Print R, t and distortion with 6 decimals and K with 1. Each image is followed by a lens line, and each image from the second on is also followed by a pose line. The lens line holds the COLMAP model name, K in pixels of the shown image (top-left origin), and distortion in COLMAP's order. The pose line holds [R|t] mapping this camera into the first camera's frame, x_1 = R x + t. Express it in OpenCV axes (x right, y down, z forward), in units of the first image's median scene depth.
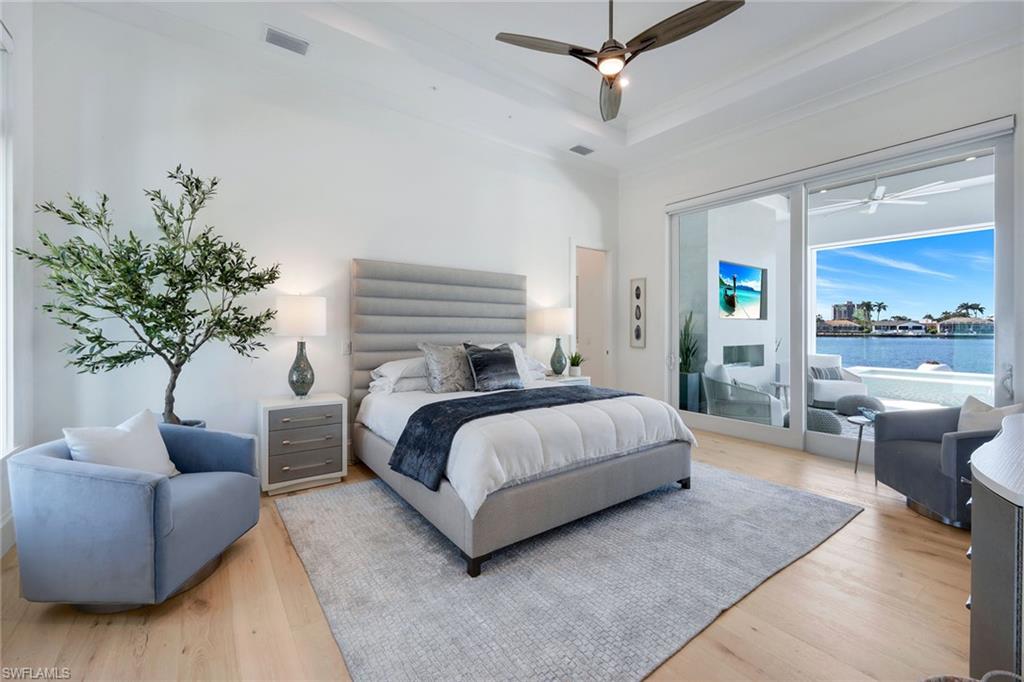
lens RADIAL K [[419.8, 0, 507.6], [0, 419.8, 332.6], [0, 0, 1]] dist [0.008455, 0.000050]
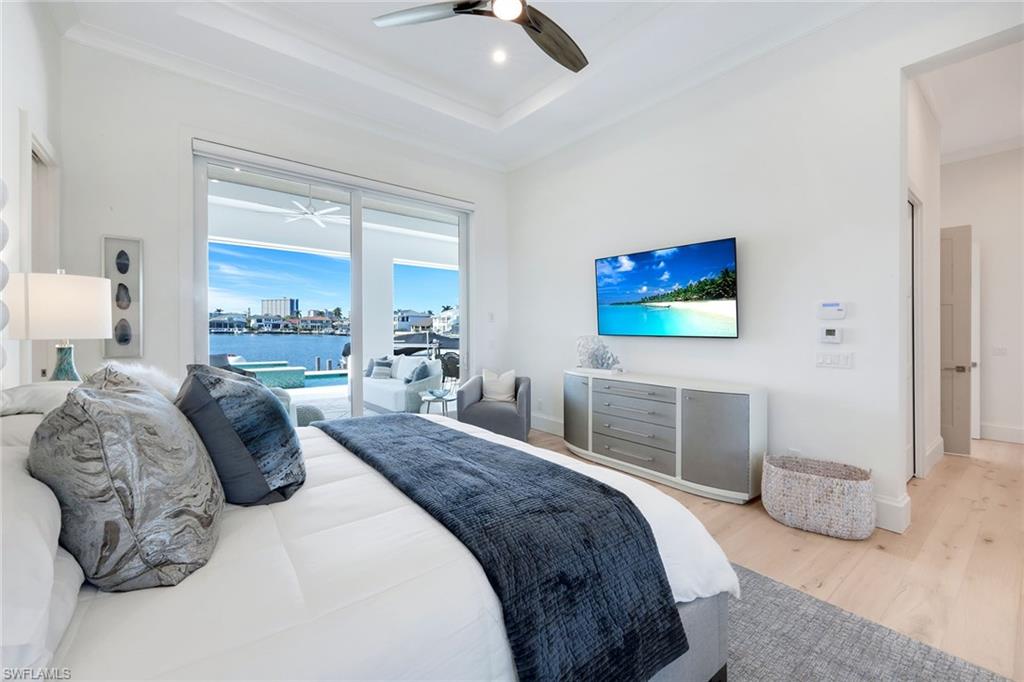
lens RADIAL K [[434.0, 0, 512.0], [0, 434.0, 341.0], [0, 0, 1]] dist [0.023493, -0.000020]
pose [[-0.044884, -0.025116, 0.998676, -0.321652], [-0.005148, 0.999676, 0.024910, -0.004447], [-0.998979, -0.004024, -0.044998, 0.494176]]
